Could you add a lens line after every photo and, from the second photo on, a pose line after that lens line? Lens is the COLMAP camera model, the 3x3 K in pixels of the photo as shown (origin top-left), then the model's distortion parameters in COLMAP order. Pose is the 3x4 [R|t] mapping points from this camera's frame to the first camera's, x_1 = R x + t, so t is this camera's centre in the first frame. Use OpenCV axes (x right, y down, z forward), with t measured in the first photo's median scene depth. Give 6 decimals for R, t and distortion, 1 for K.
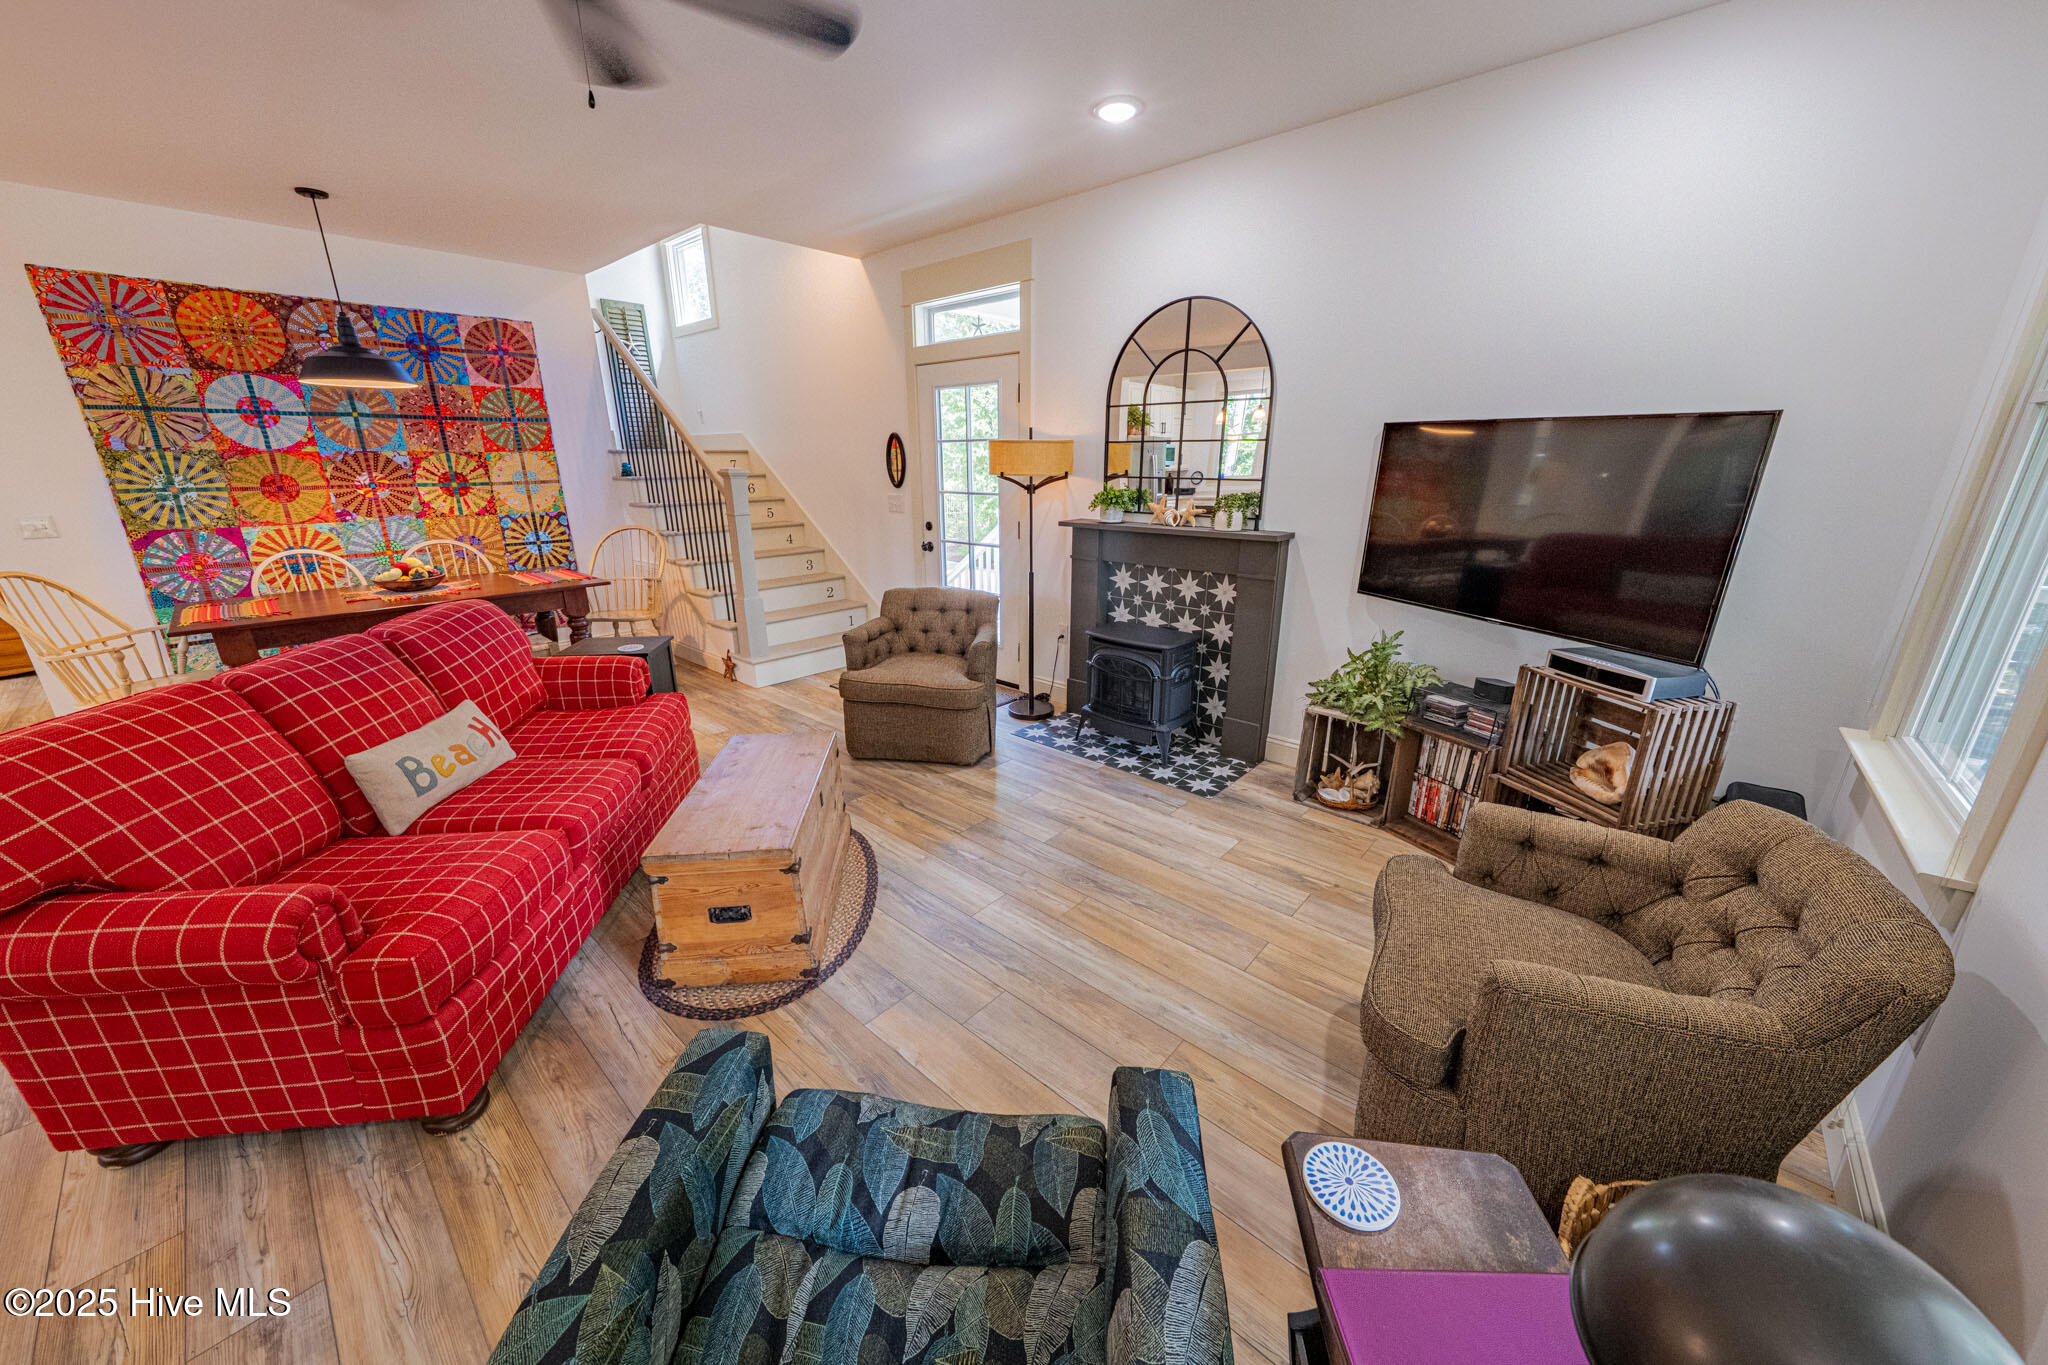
lens RADIAL K [[712.8, 0, 1023.7], [0, 712.8, 684.4], [0, 0, 1]] dist [-0.003192, -0.000175]
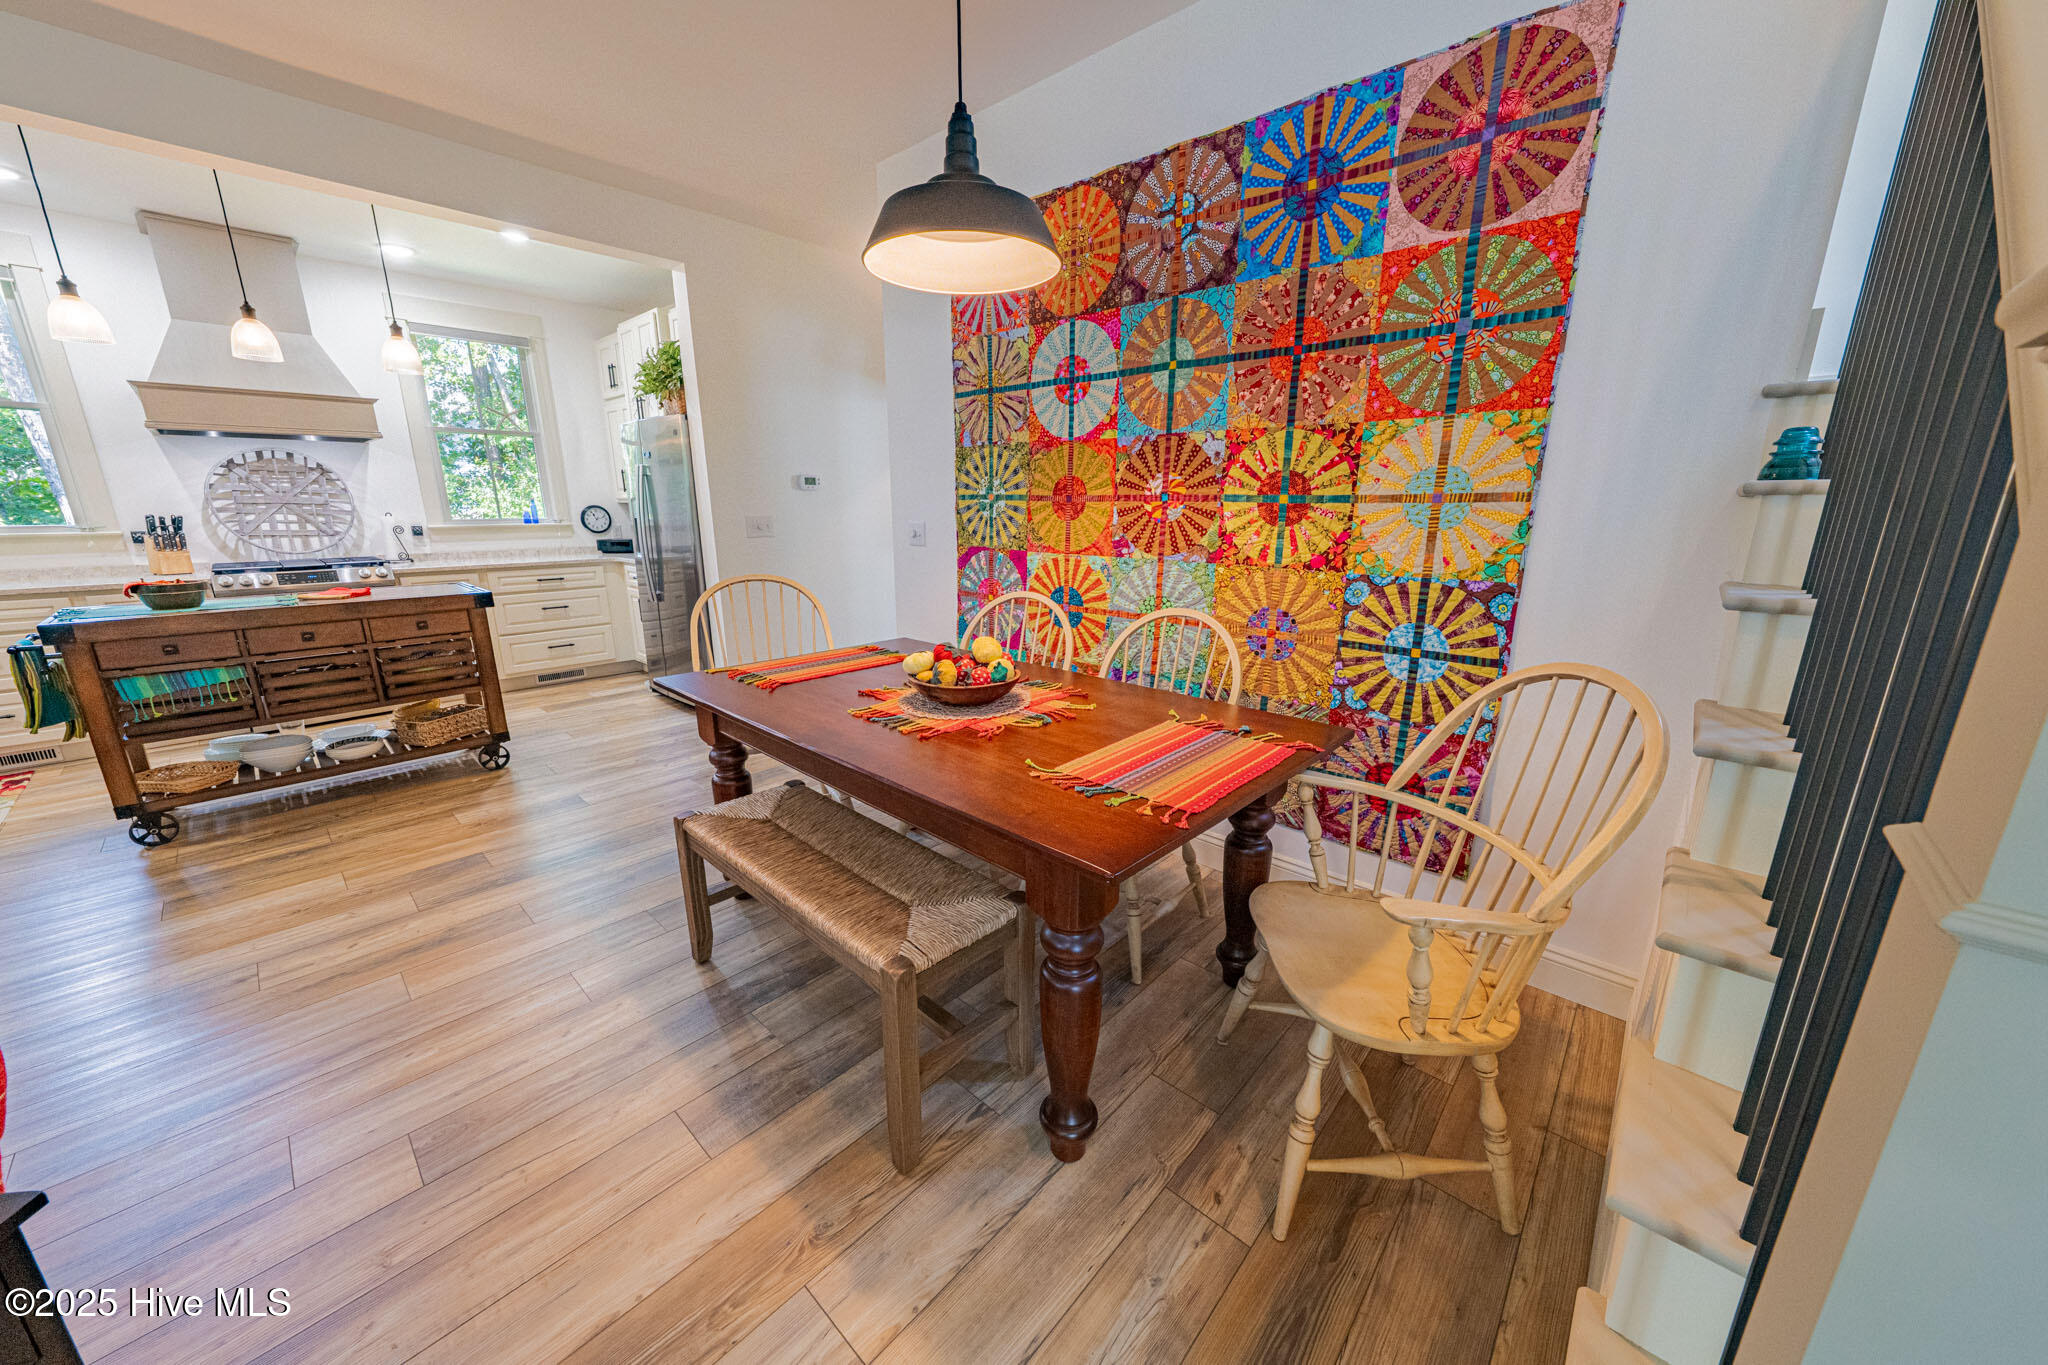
lens RADIAL K [[712.8, 0, 1027.6], [0, 712.8, 681.3], [0, 0, 1]] dist [-0.003192, -0.000175]
pose [[-0.015674, 0.246016, -0.969139, -0.349608], [-0.304277, 0.922114, 0.239000, -0.248014], [0.952455, 0.298633, 0.060404, 0.908576]]
